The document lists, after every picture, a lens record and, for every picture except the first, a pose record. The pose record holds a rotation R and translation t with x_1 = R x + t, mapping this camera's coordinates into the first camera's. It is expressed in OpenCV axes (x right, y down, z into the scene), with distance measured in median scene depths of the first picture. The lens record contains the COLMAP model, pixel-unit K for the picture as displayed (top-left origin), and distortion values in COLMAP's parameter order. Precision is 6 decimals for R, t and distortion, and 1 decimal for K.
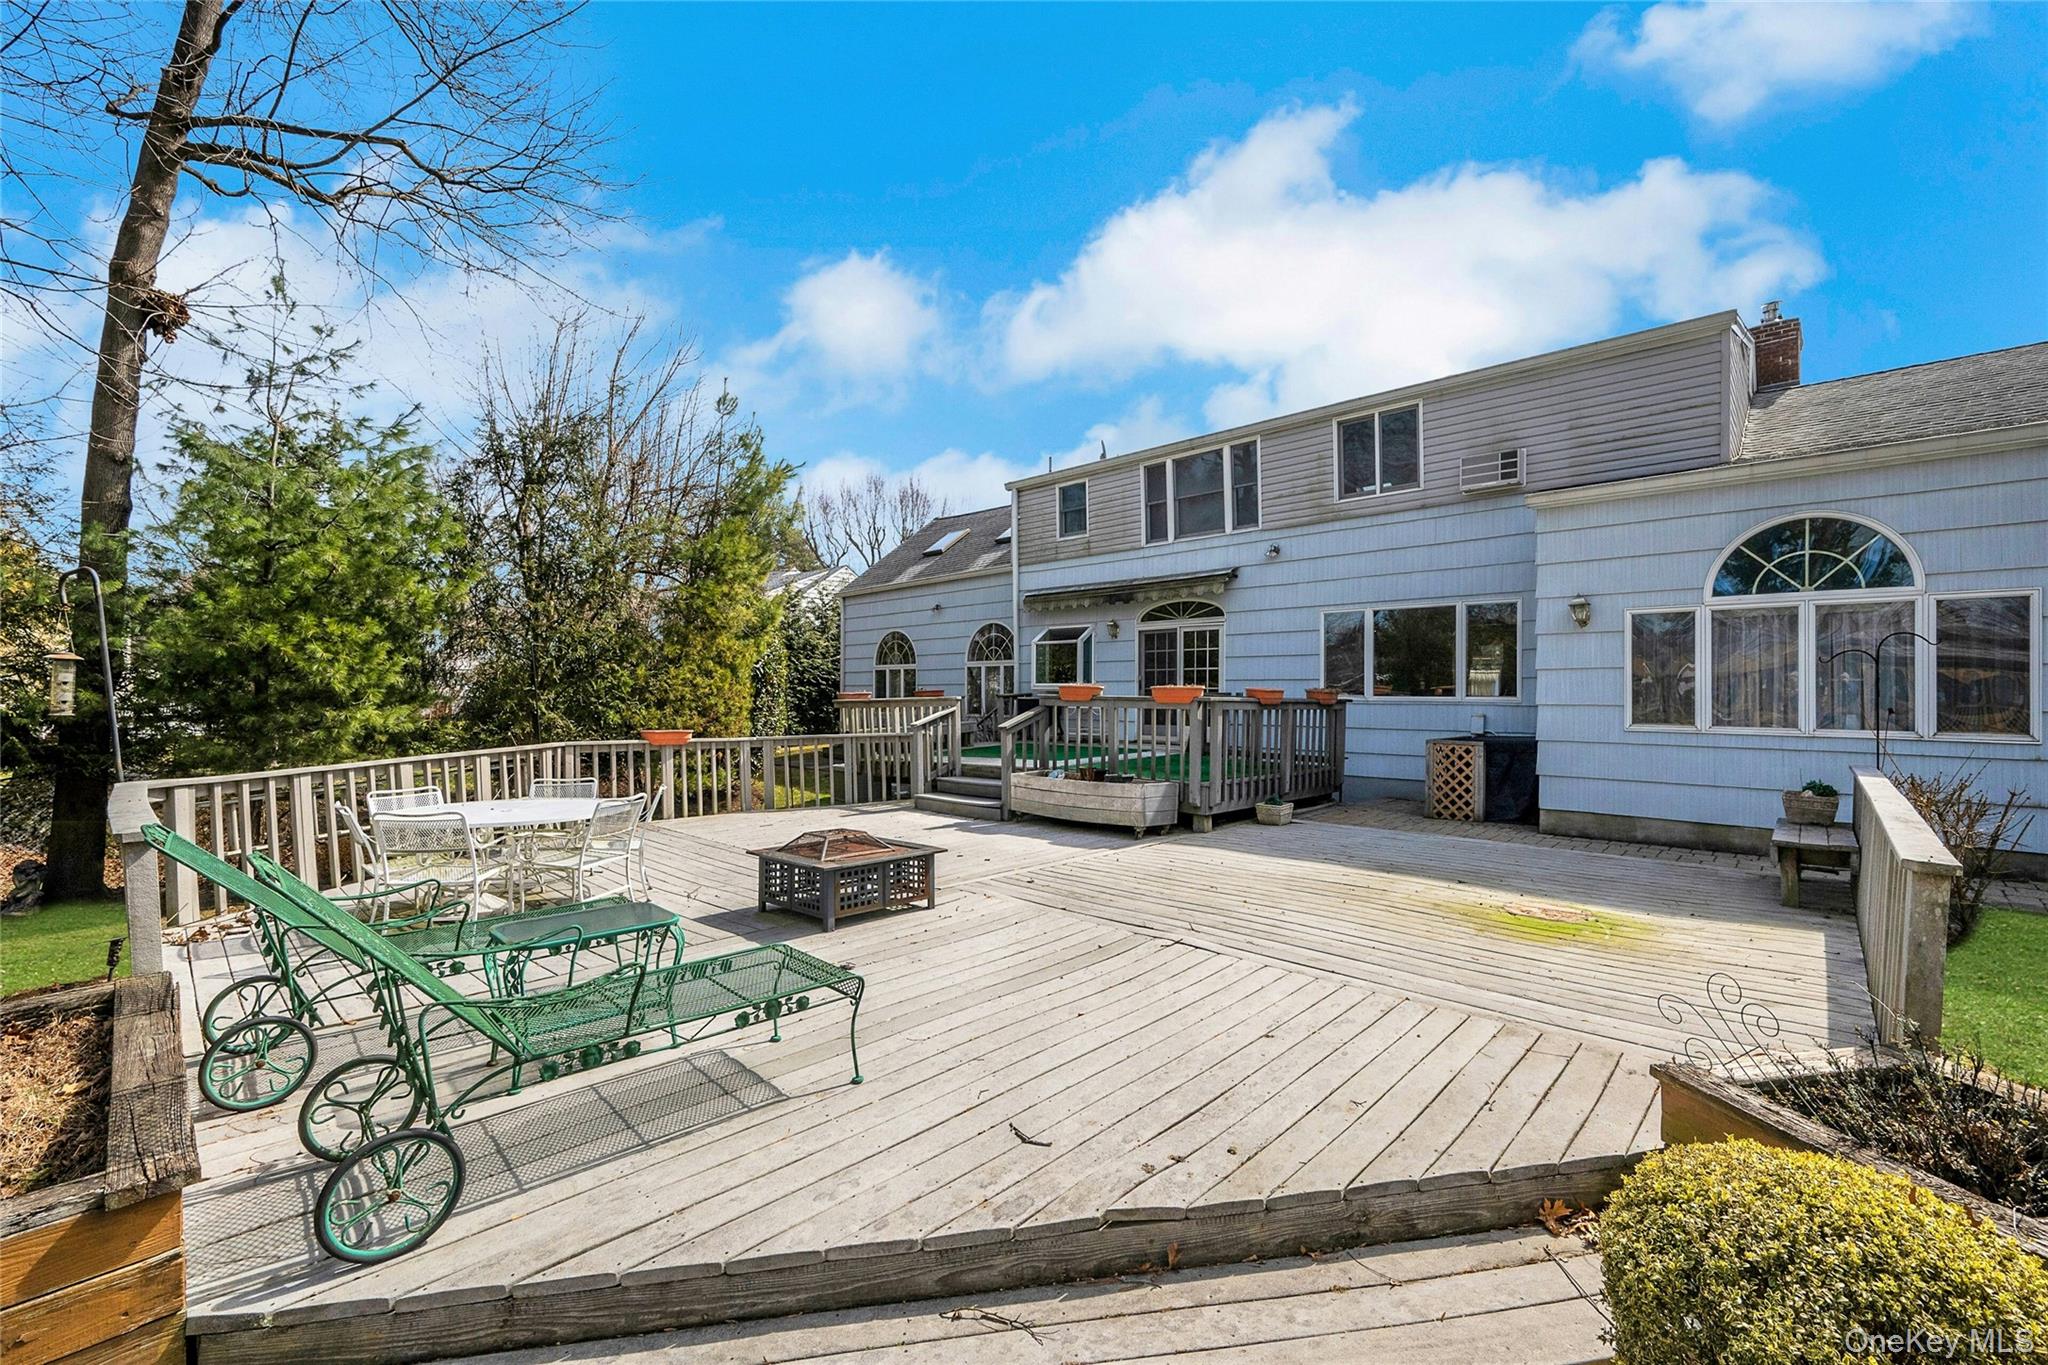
lens RADIAL K [[839.0, 0, 1021.0], [0, 839.0, 680.3], [0, 0, 1]] dist [-0.002506, 0.000510]
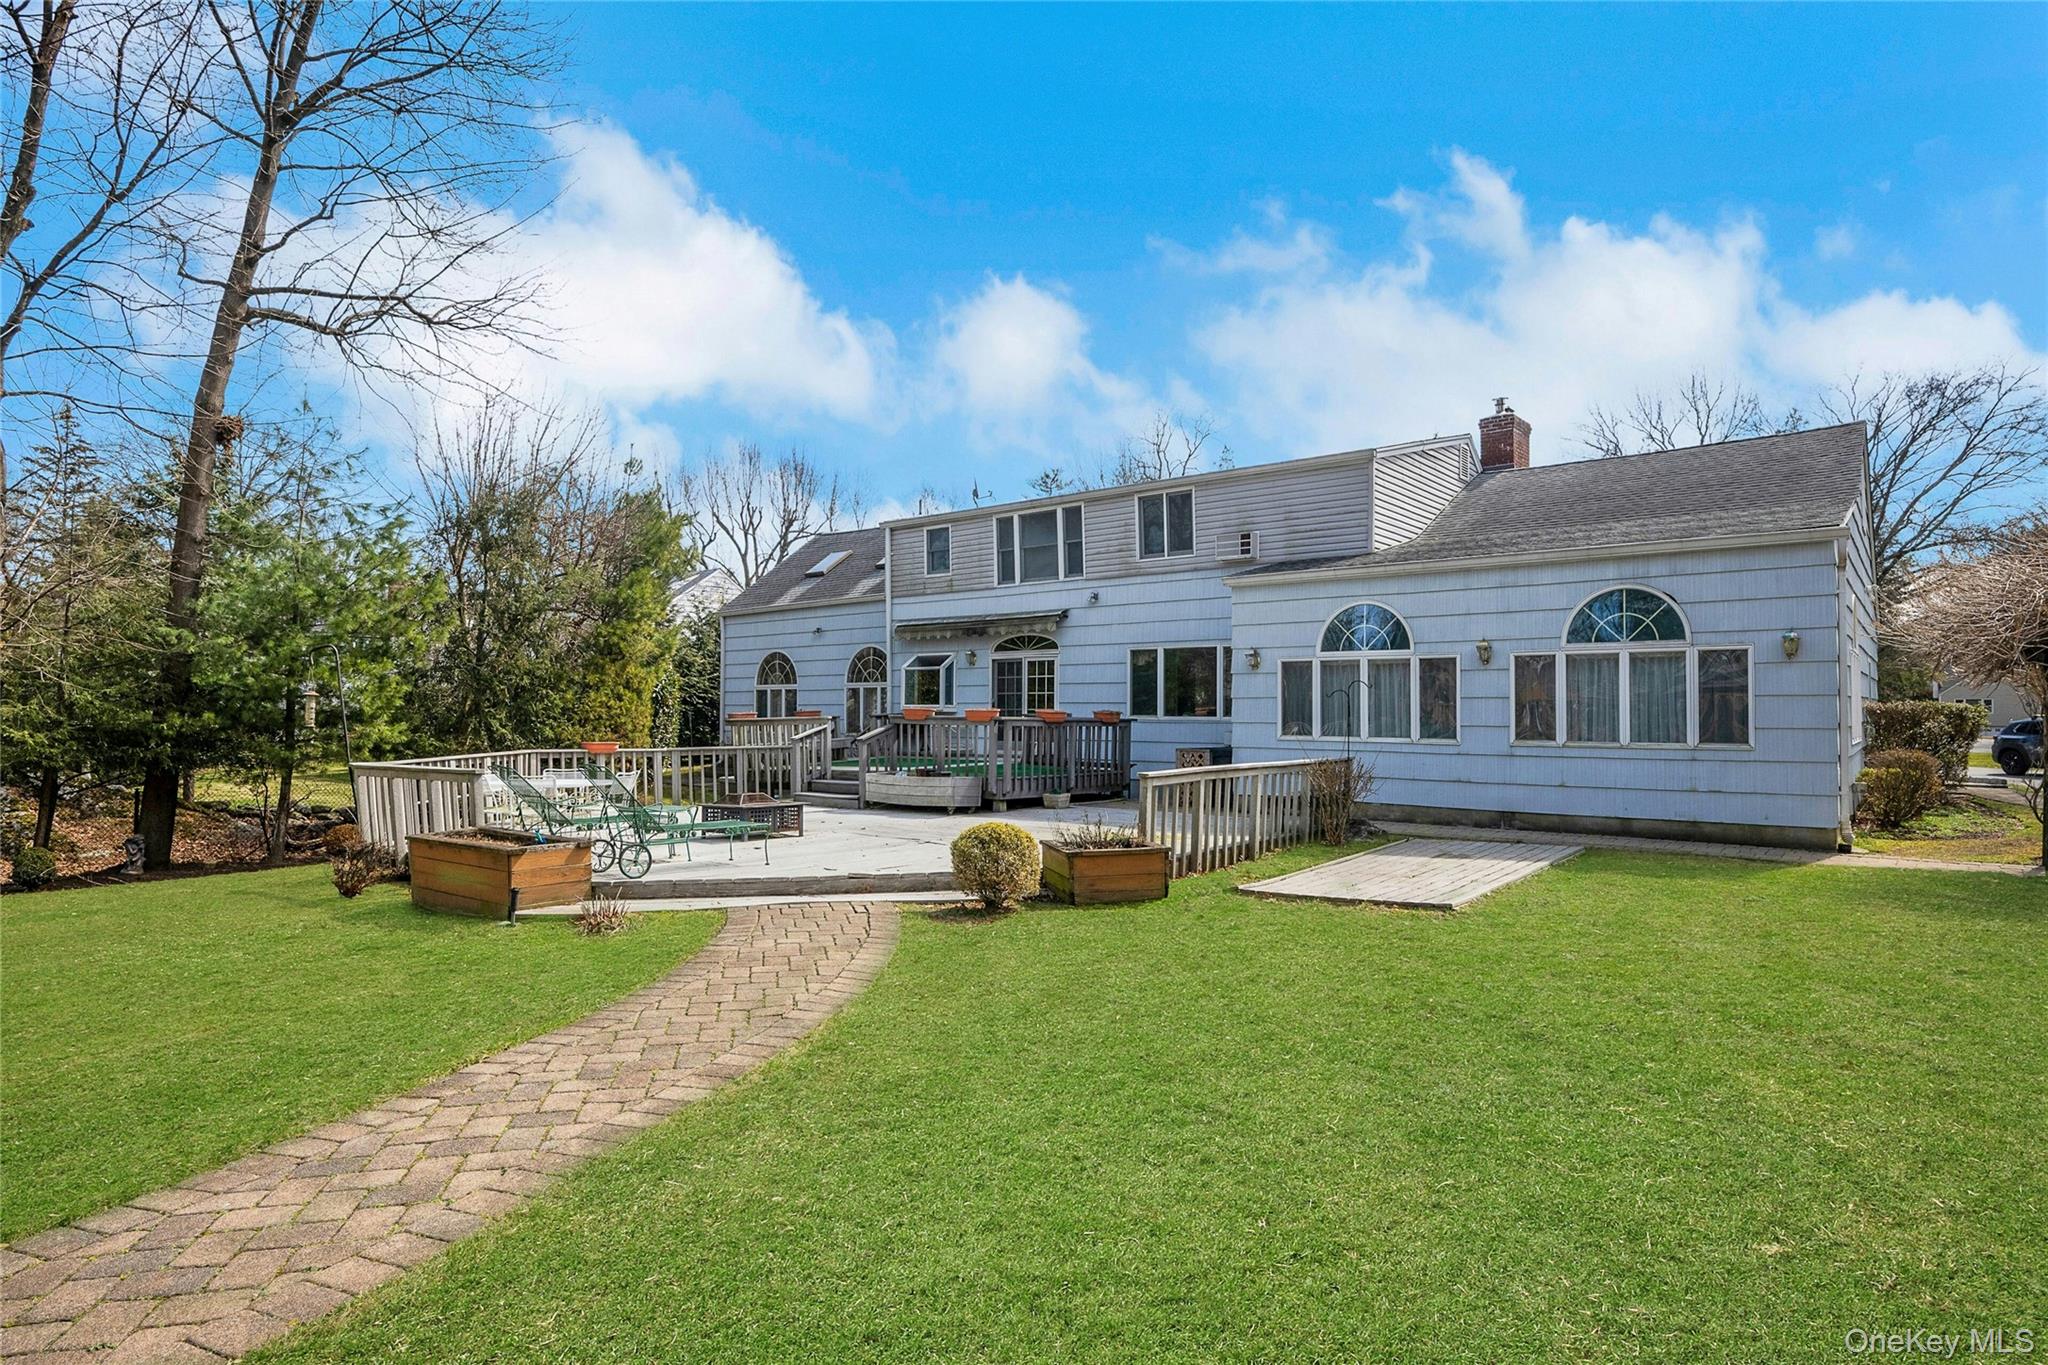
lens RADIAL K [[1106.4, 0, 1041.1], [0, 1106.4, 688.0], [0, 0, 1]] dist [-0.006457, -0.001428]
pose [[0.995990, 0.003110, 0.089406, 0.079541], [-0.002598, 0.999980, -0.005847, -0.012200], [-0.089422, 0.005591, 0.995978, -0.581726]]
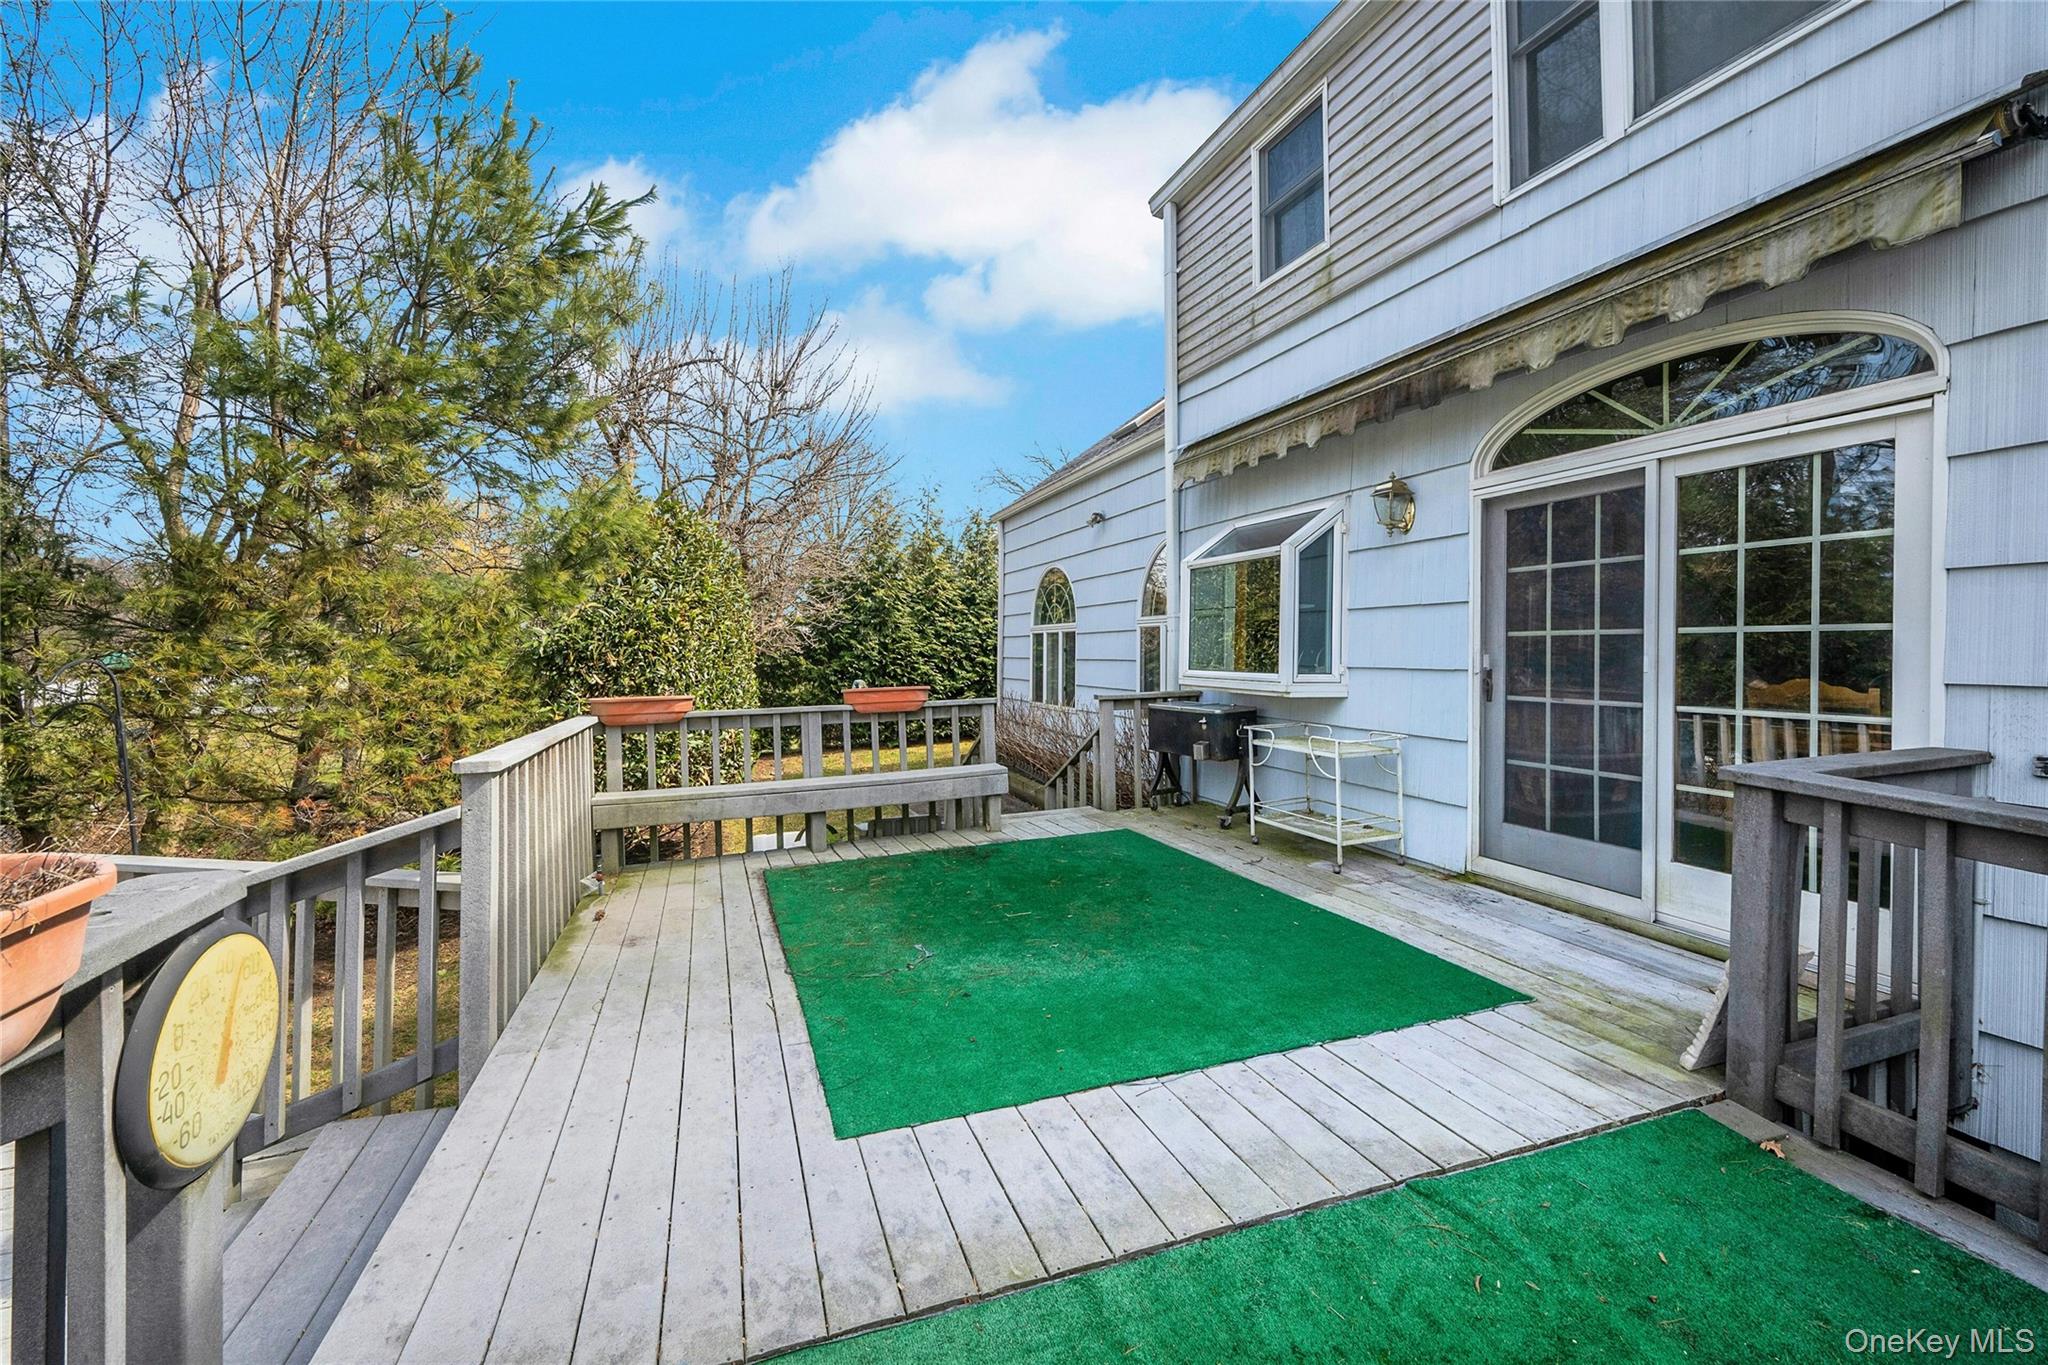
lens RADIAL K [[839.0, 0, 989.0], [0, 839.0, 648.9], [0, 0, 1]] dist [-0.002506, 0.000510]
pose [[0.883080, 0.005516, -0.469190, 0.139324], [-0.001513, 0.999959, 0.008909, -0.010307], [0.469220, -0.007158, 0.883052, 0.732357]]
